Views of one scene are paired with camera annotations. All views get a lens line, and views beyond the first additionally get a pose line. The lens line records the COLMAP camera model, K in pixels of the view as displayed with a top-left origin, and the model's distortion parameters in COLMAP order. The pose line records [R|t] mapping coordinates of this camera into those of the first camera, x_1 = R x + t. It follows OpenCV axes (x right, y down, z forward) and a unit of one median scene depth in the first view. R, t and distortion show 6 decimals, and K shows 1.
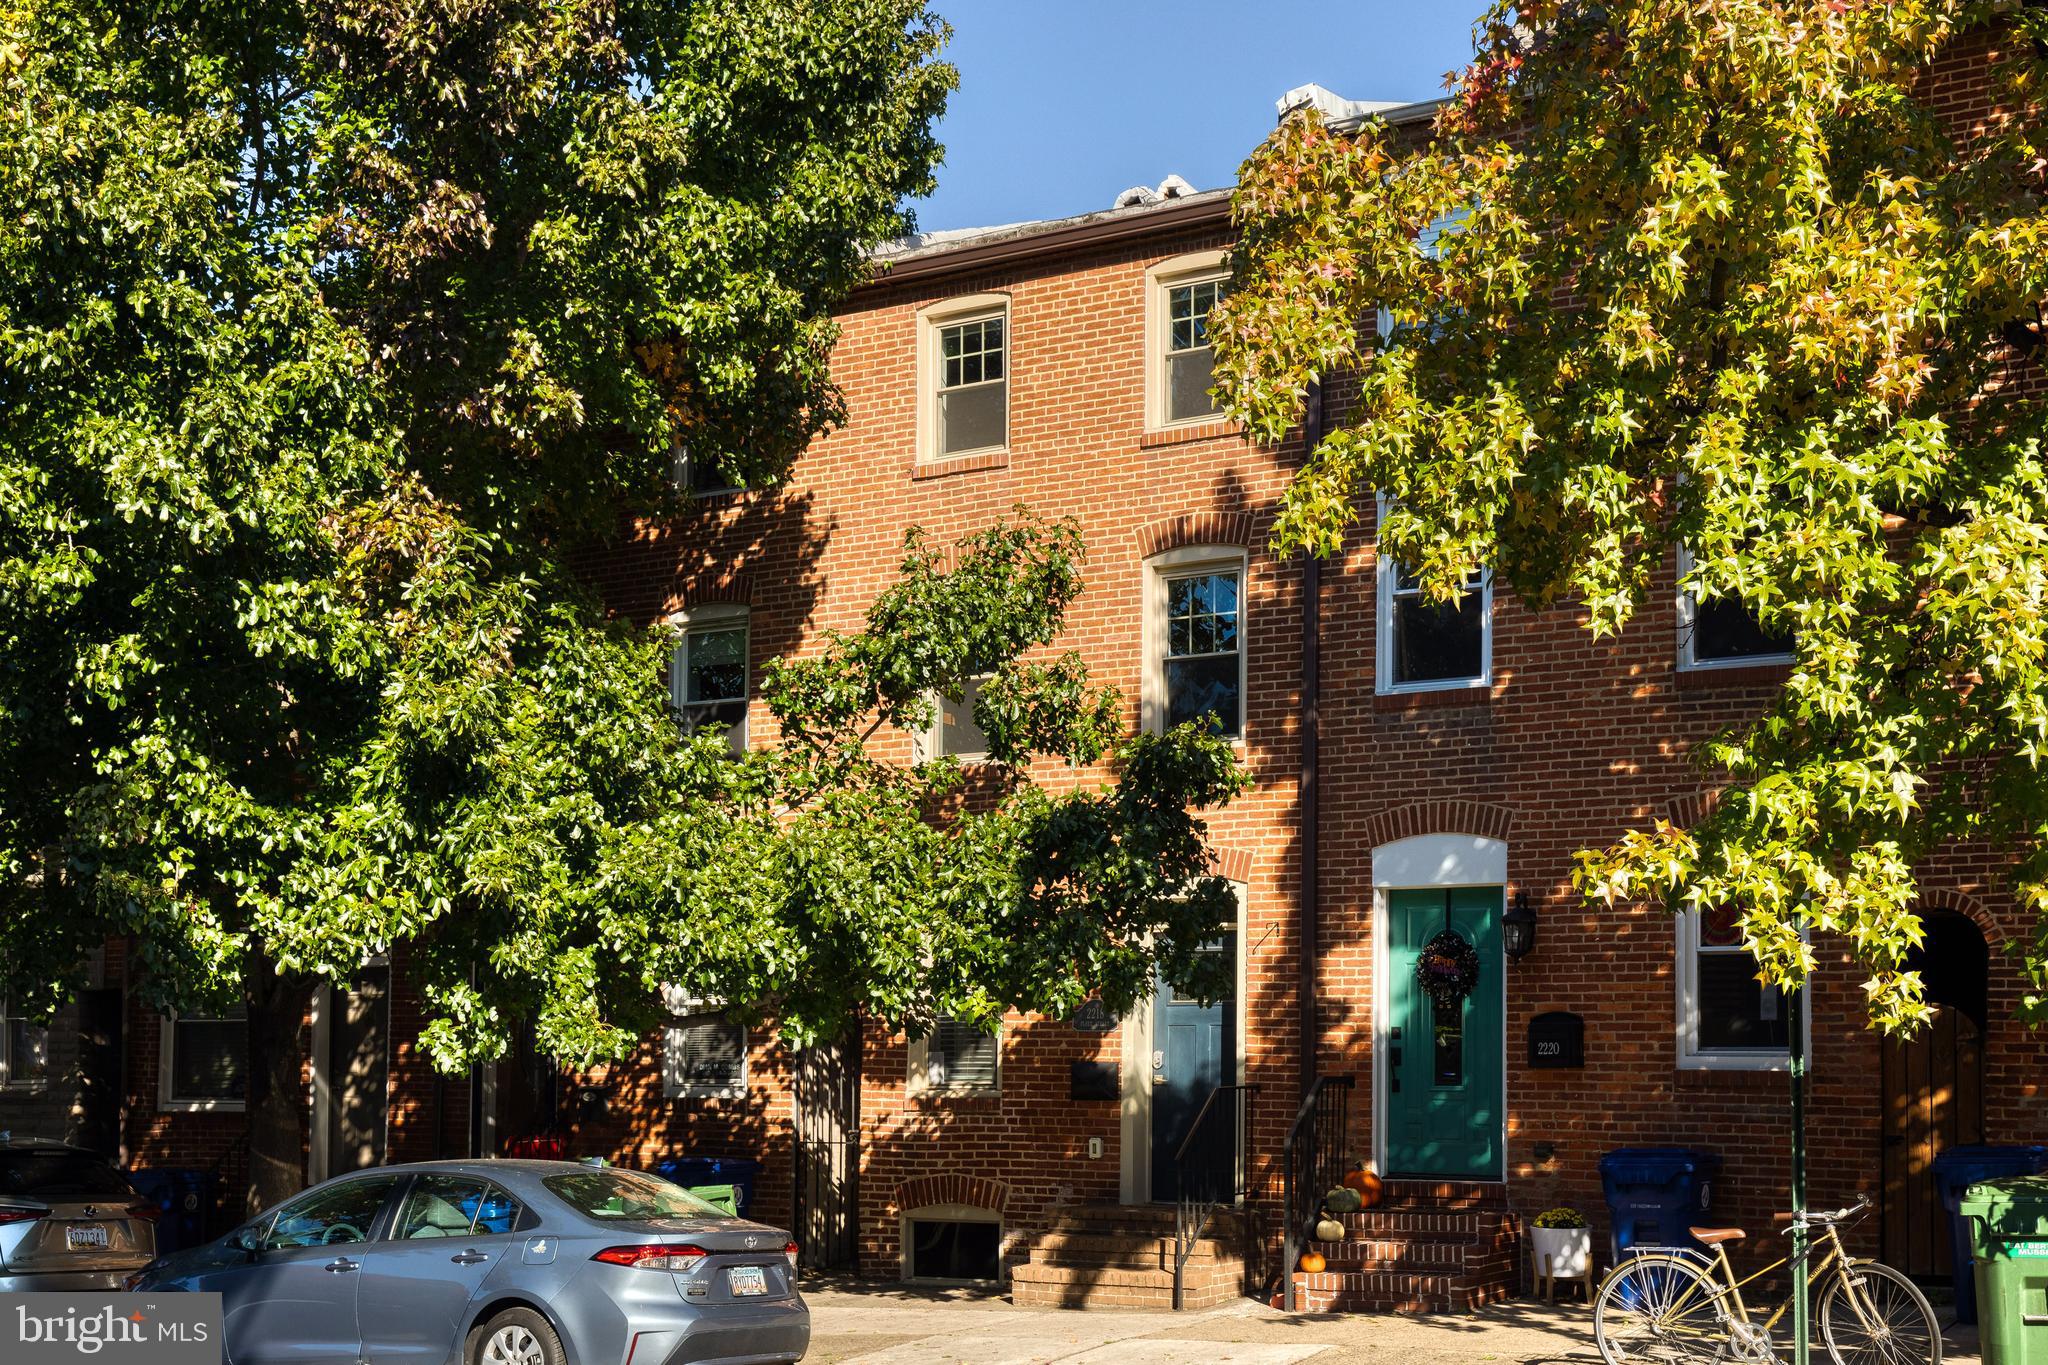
lens RADIAL K [[2088.9, 0, 1024.9], [0, 2088.9, 681.9], [0, 0, 1]] dist [0.038689, 0.000000]
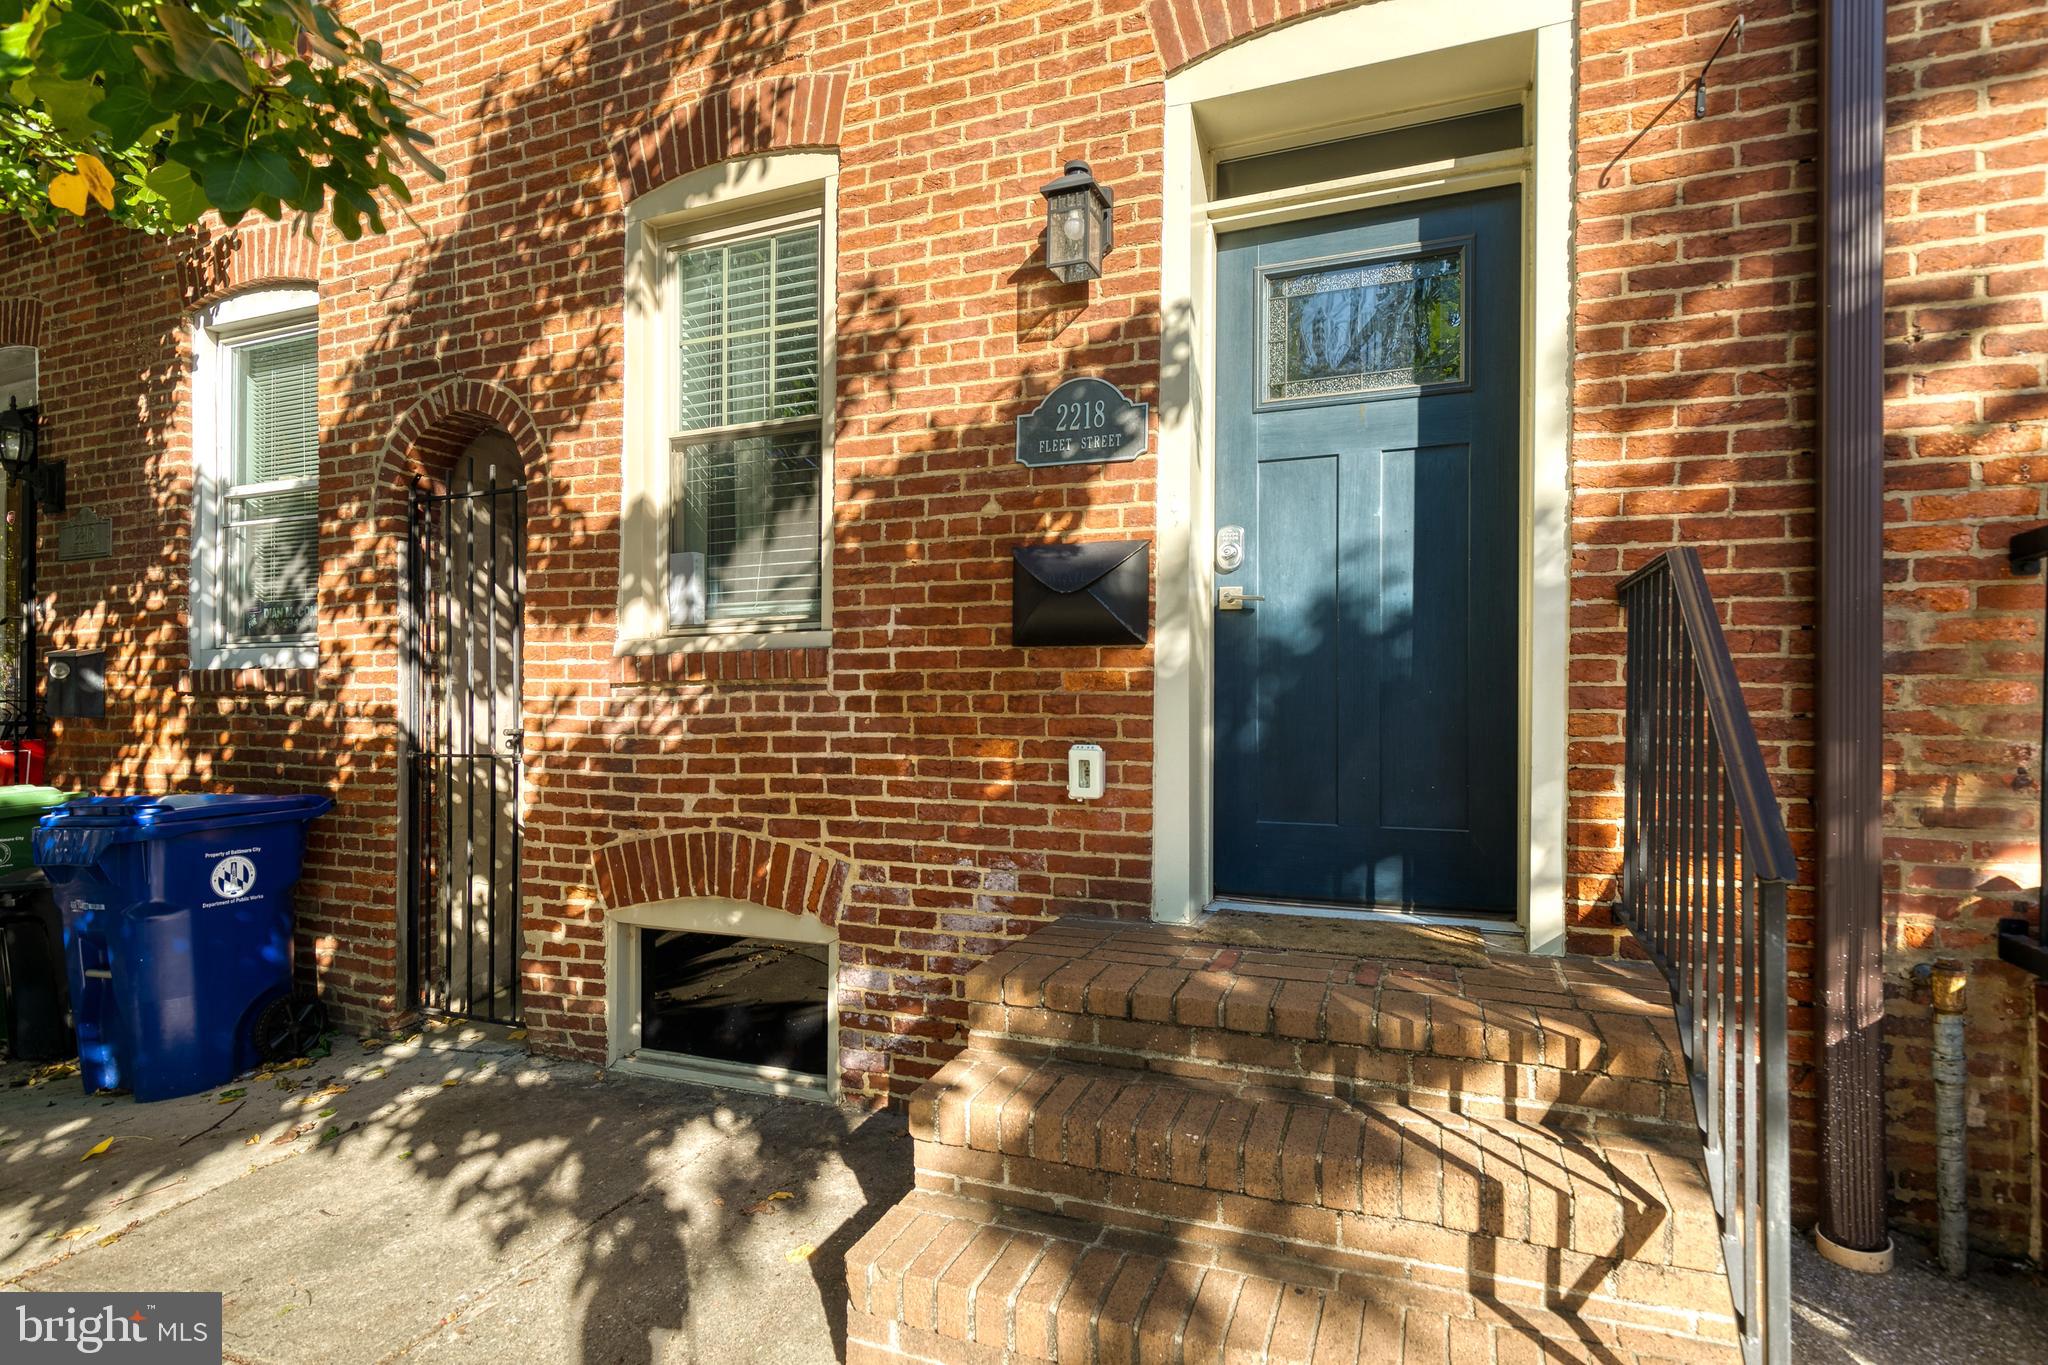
lens RADIAL K [[1057.2, 0, 1022.0], [0, 1057.2, 688.1], [0, 0, 1]] dist [0.000093, 0.000149]
pose [[0.992632, -0.006615, 0.120985, 0.001395], [-0.014980, 0.984148, 0.176718, 0.164663], [-0.120236, -0.177228, 0.976798, 0.769578]]
